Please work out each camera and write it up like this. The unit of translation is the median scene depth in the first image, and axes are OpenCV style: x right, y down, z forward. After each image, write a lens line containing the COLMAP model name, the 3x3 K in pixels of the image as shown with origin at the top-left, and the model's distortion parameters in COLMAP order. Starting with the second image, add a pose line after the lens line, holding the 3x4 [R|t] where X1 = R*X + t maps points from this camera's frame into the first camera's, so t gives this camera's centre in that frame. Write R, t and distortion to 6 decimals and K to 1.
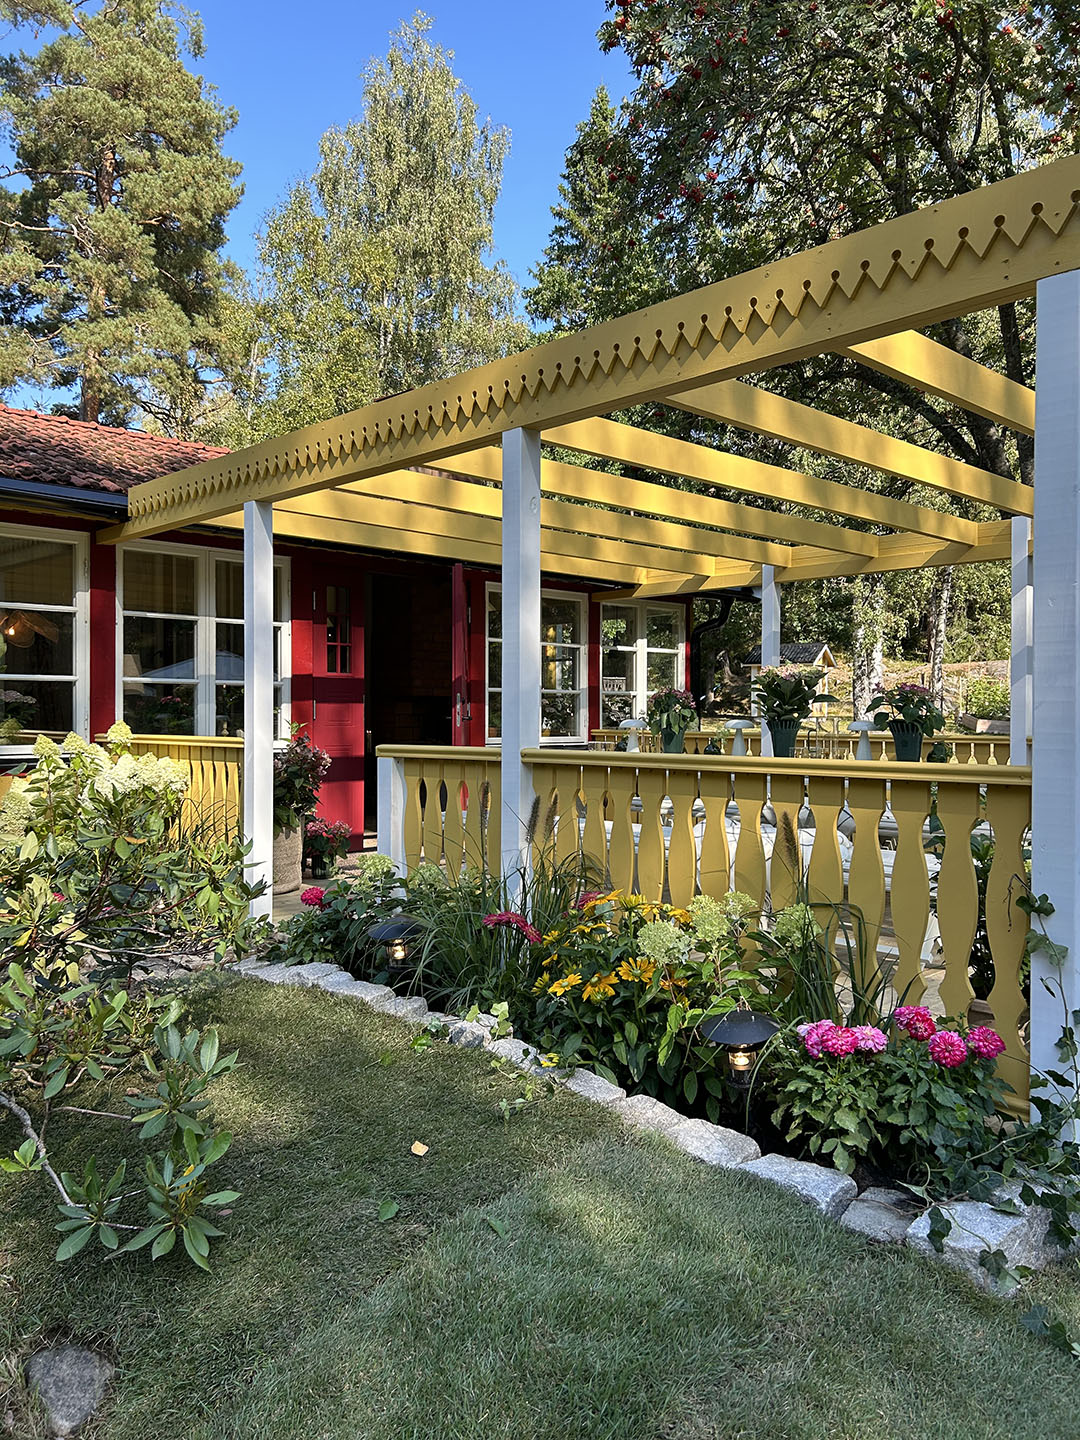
lens RADIAL K [[1088.0, 0, 536.8], [0, 1088.0, 727.1], [0, 0, 1]] dist [0.063161, -0.068570]
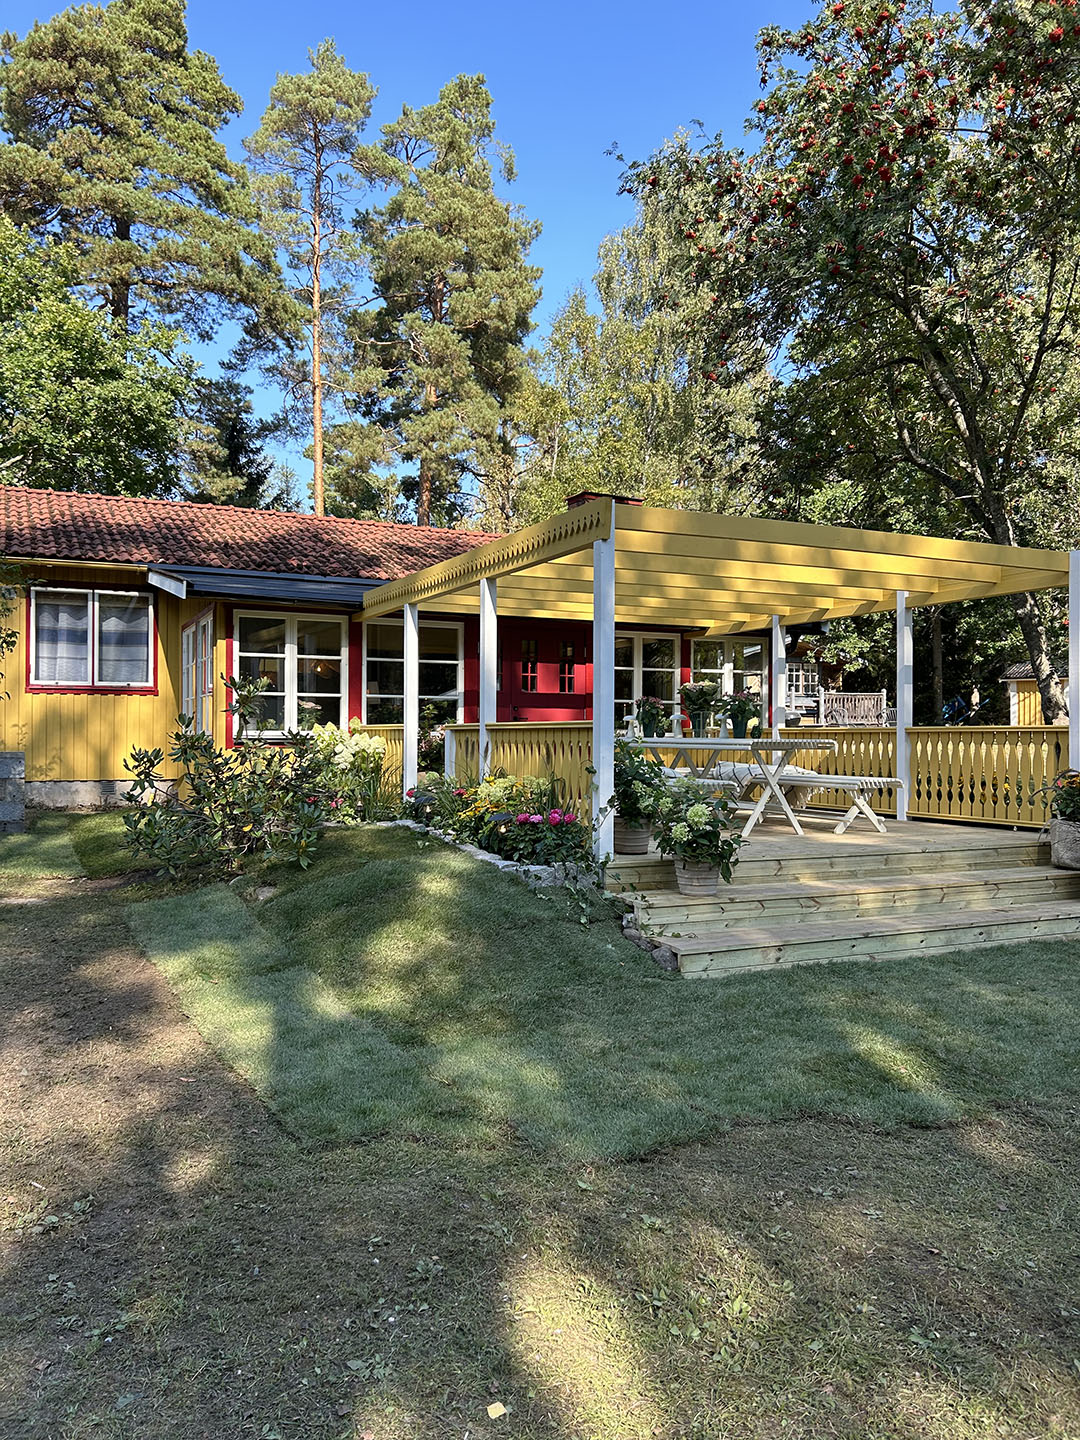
lens RADIAL K [[1088.0, 0, 536.8], [0, 1088.0, 727.1], [0, 0, 1]] dist [0.063161, -0.068570]
pose [[0.951528, -0.000932, -0.307559, 0.105332], [-0.003849, 0.999881, -0.014938, 0.008125], [0.307537, 0.015397, 0.951412, -0.147673]]
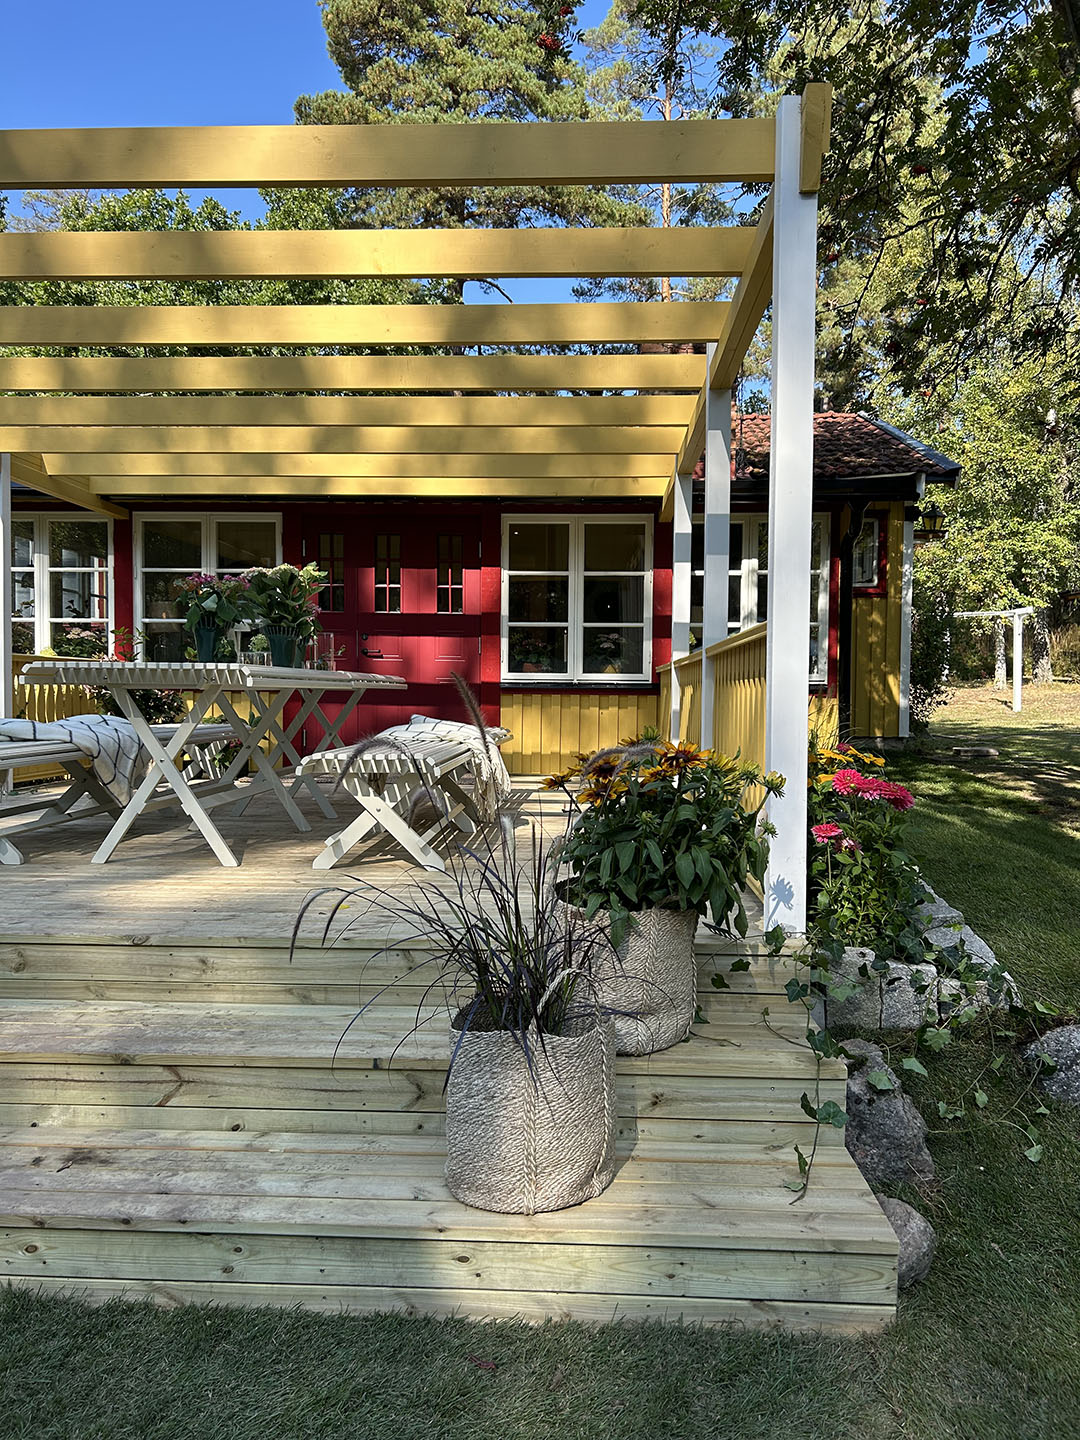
lens RADIAL K [[1088.0, 0, 536.8], [0, 1088.0, 727.1], [0, 0, 1]] dist [0.063161, -0.068570]
pose [[0.685030, 0.027504, -0.727996, 0.217853], [-0.014072, 0.999600, 0.024524, 0.011012], [0.728379, -0.006555, 0.685143, 0.104677]]
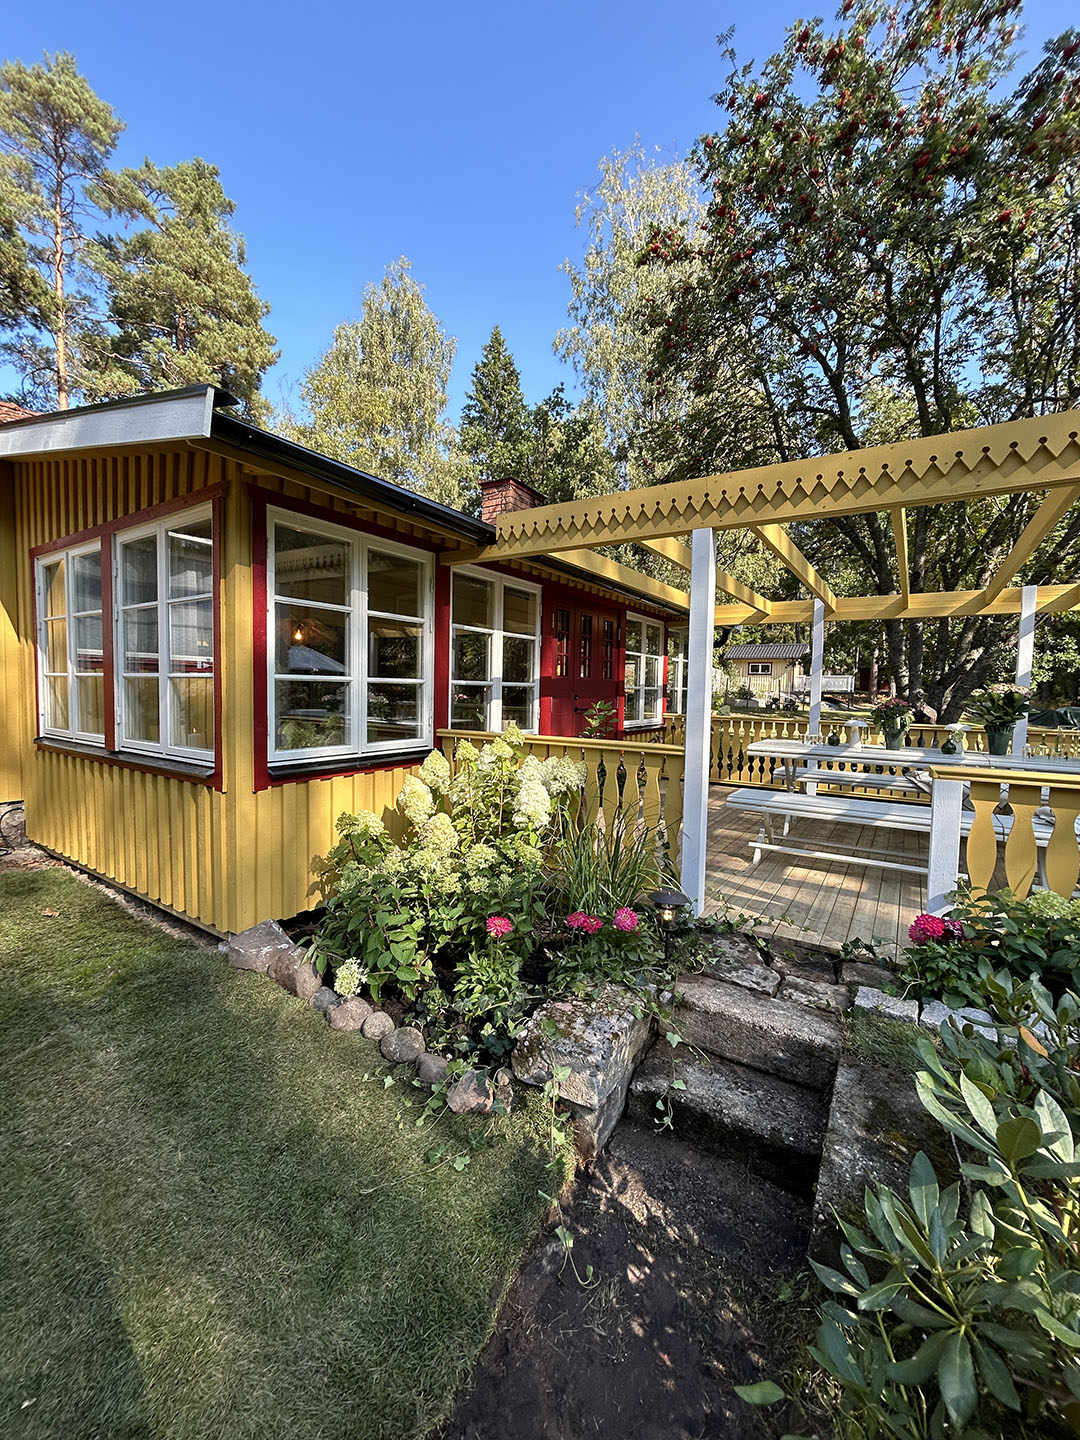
lens RADIAL K [[586.9, 0, 542.7], [0, 586.9, 717.7], [0, 0, 1]] dist [0.000906, 0.000407]
pose [[0.972405, 0.002000, 0.233292, -0.102139], [-0.011107, 0.999226, 0.037730, -0.007133], [-0.233036, -0.039280, 0.971674, 0.086986]]
